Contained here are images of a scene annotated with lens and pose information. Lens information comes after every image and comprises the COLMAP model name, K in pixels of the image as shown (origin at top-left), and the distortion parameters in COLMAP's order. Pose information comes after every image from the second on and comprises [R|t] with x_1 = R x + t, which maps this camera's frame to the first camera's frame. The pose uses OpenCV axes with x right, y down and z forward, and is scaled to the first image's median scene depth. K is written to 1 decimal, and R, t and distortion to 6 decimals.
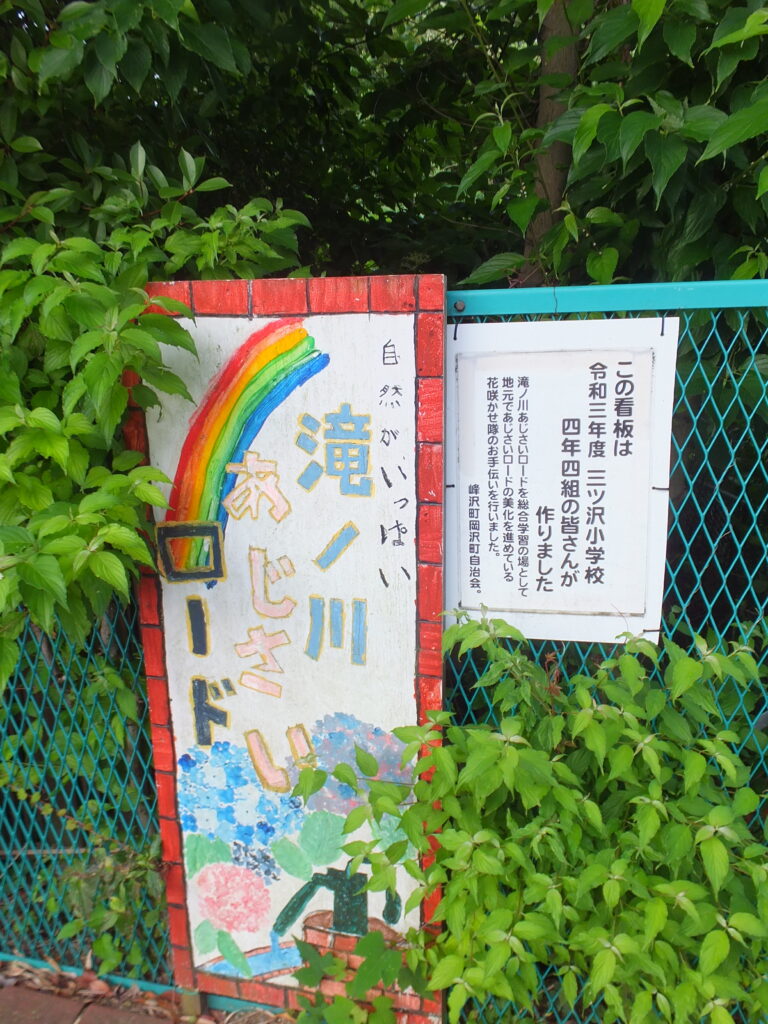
lens RADIAL K [[775.6, 0, 383.1], [0, 775.6, 513.4], [0, 0, 1]] dist [-0.026215, 0.009081]
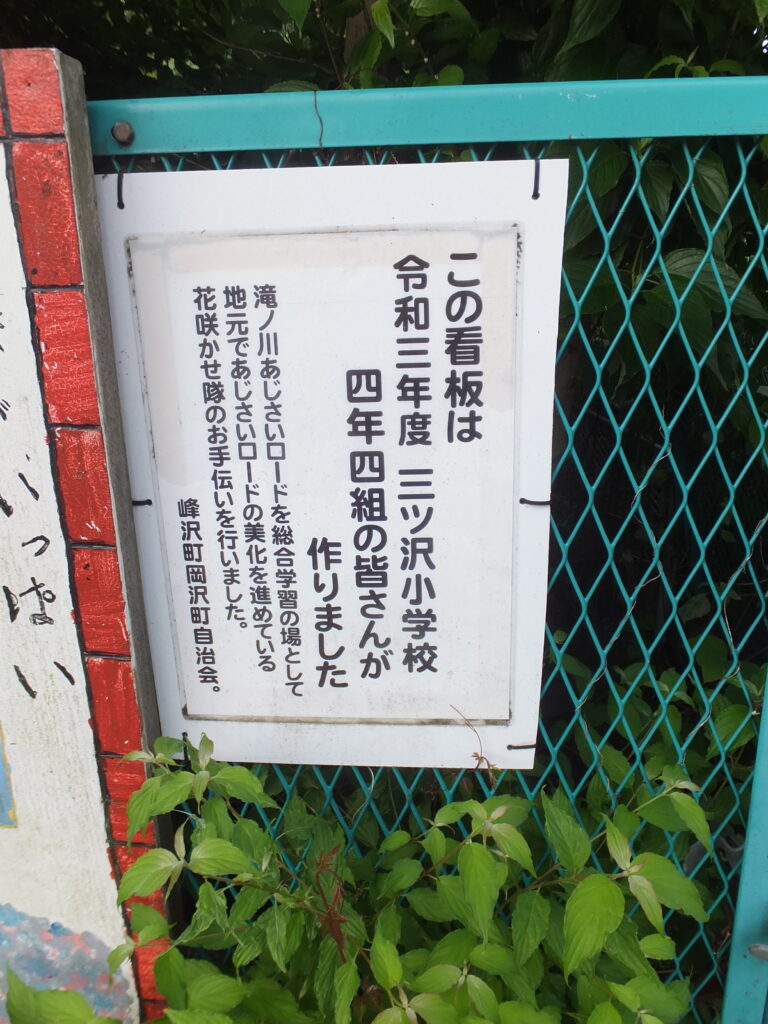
lens RADIAL K [[775.6, 0, 382.9], [0, 775.6, 507.0], [0, 0, 1]] dist [-0.026215, 0.009081]
pose [[0.988559, -0.042335, 0.144770, 0.172750], [0.027906, 0.994568, 0.100283, -0.081133], [-0.148229, -0.095096, 0.984370, 0.476234]]
